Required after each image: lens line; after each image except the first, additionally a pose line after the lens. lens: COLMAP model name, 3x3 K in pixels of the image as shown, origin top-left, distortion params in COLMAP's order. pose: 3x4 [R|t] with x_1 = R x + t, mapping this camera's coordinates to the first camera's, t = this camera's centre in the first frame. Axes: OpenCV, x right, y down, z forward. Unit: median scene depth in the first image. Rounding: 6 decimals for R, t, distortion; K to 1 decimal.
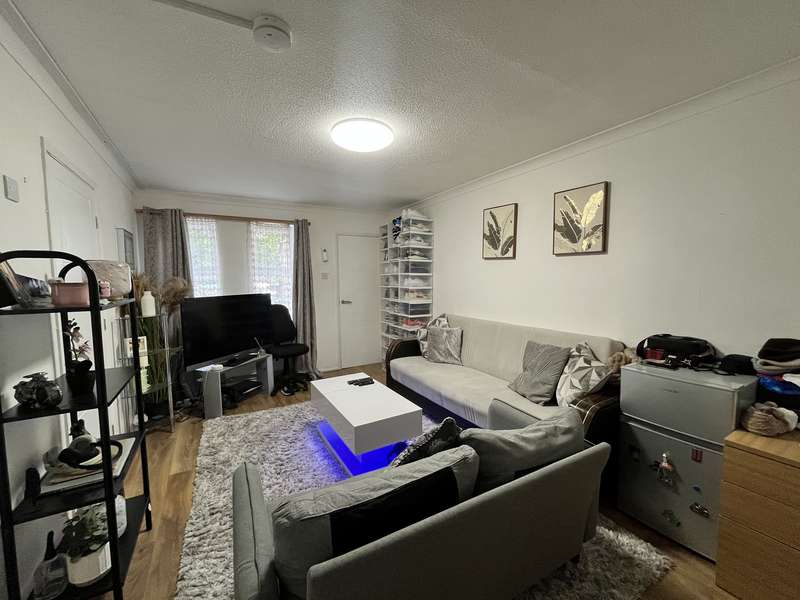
lens RADIAL K [[322.3, 0, 399.7], [0, 322.3, 300.7], [0, 0, 1]] dist [-0.002974, 0.000013]
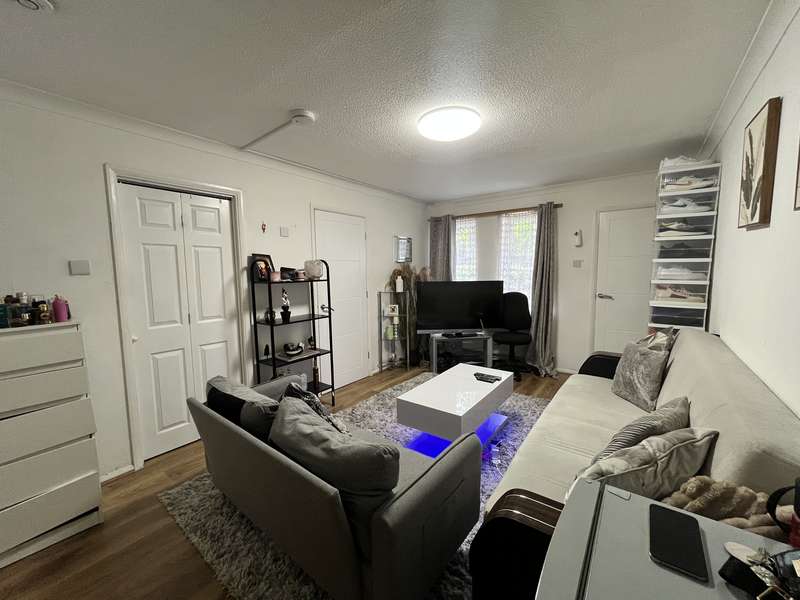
lens RADIAL K [[322.3, 0, 398.0], [0, 322.3, 297.0], [0, 0, 1]] dist [-0.002974, 0.000013]
pose [[0.380869, 0.087040, -0.920523, 0.531417], [-0.056459, 0.995891, 0.070806, -0.030855], [0.922904, 0.025004, 0.384218, 0.325807]]
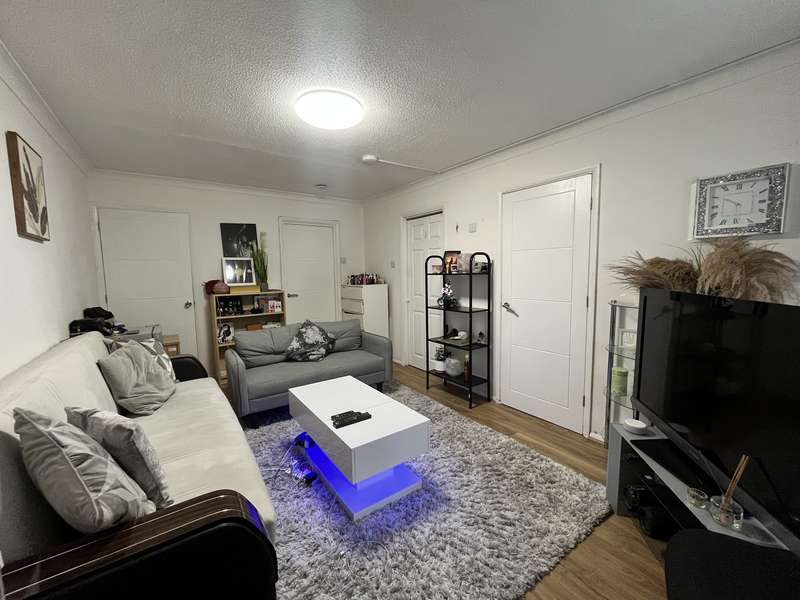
lens RADIAL K [[322.3, 0, 399.5], [0, 322.3, 300.7], [0, 0, 1]] dist [-0.002974, 0.000013]
pose [[-0.994808, 0.034271, -0.095823, -0.139669], [0.017557, 0.985268, 0.170112, -0.085712], [0.100241, 0.167546, -0.980755, 1.368076]]
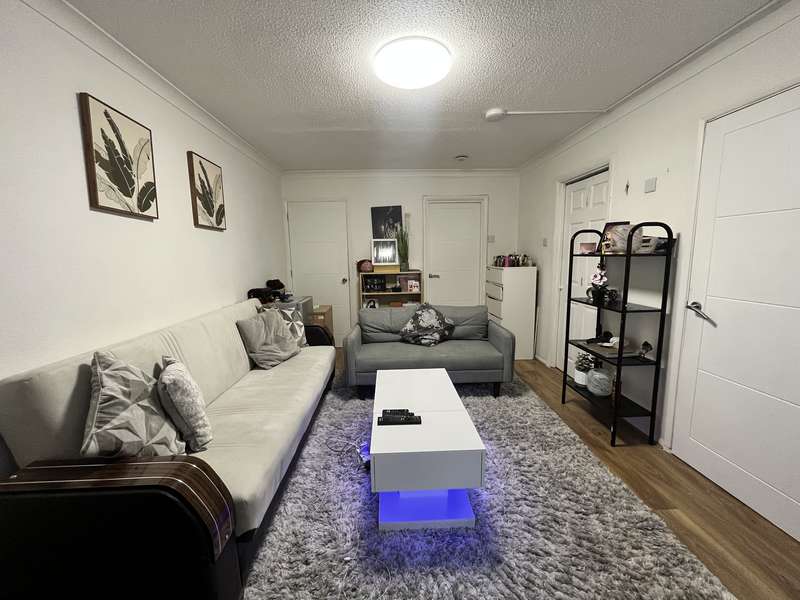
lens RADIAL K [[322.3, 0, 400.4], [0, 322.3, 300.6], [0, 0, 1]] dist [-0.002974, 0.000013]
pose [[-0.884892, -0.042942, 0.463812, -0.329830], [0.061326, 0.976333, 0.207395, -0.071780], [-0.461741, 0.211966, -0.861316, 1.234548]]
